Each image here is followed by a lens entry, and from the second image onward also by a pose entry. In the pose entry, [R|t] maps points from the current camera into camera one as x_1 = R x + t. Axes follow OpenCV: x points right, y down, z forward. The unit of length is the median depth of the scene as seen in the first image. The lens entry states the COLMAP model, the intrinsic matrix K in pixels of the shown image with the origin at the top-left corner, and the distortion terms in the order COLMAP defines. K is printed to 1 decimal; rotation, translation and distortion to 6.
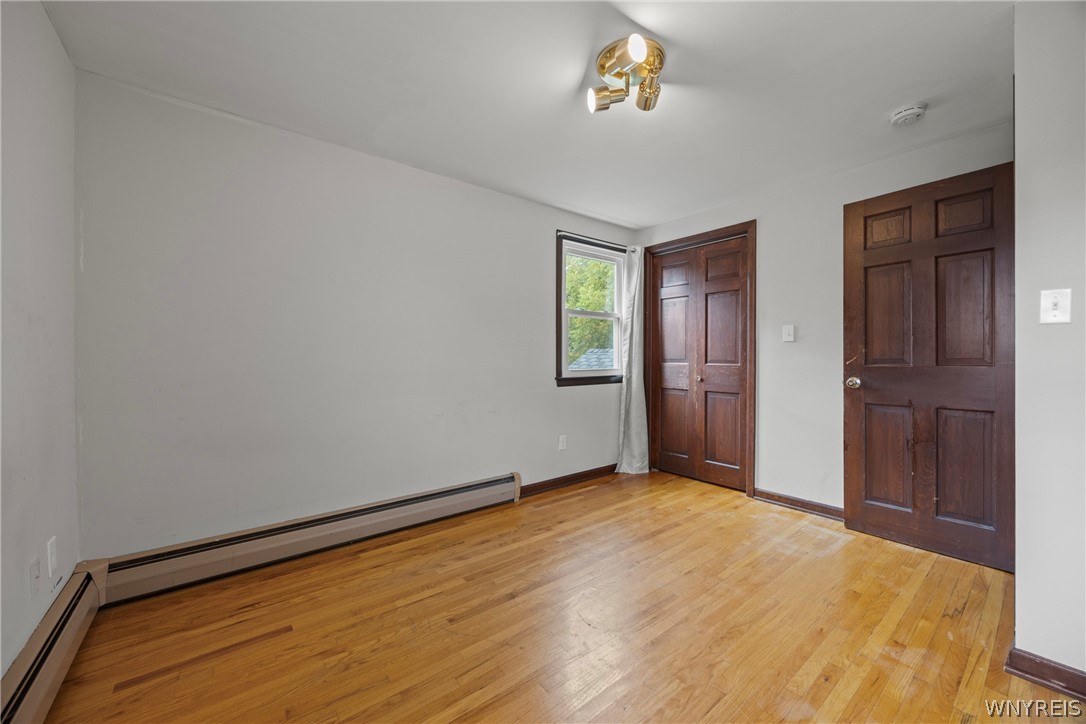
lens RADIAL K [[417.5, 0, 545.0], [0, 417.5, 356.8], [0, 0, 1]] dist [-0.007110, 0.000820]
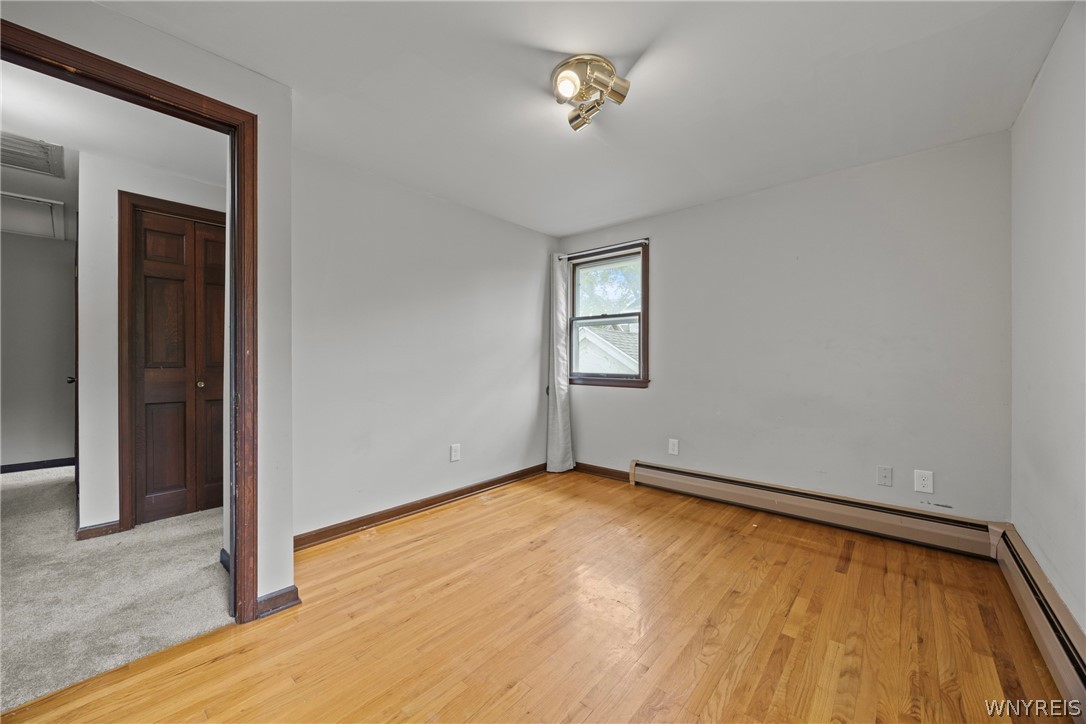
lens RADIAL K [[417.5, 0, 544.1], [0, 417.5, 359.5], [0, 0, 1]] dist [-0.007110, 0.000820]
pose [[-0.982735, 0.005011, -0.184951, 0.551320], [0.004980, 0.999987, 0.000630, -0.004619], [0.184952, -0.000302, -0.982748, 2.244421]]
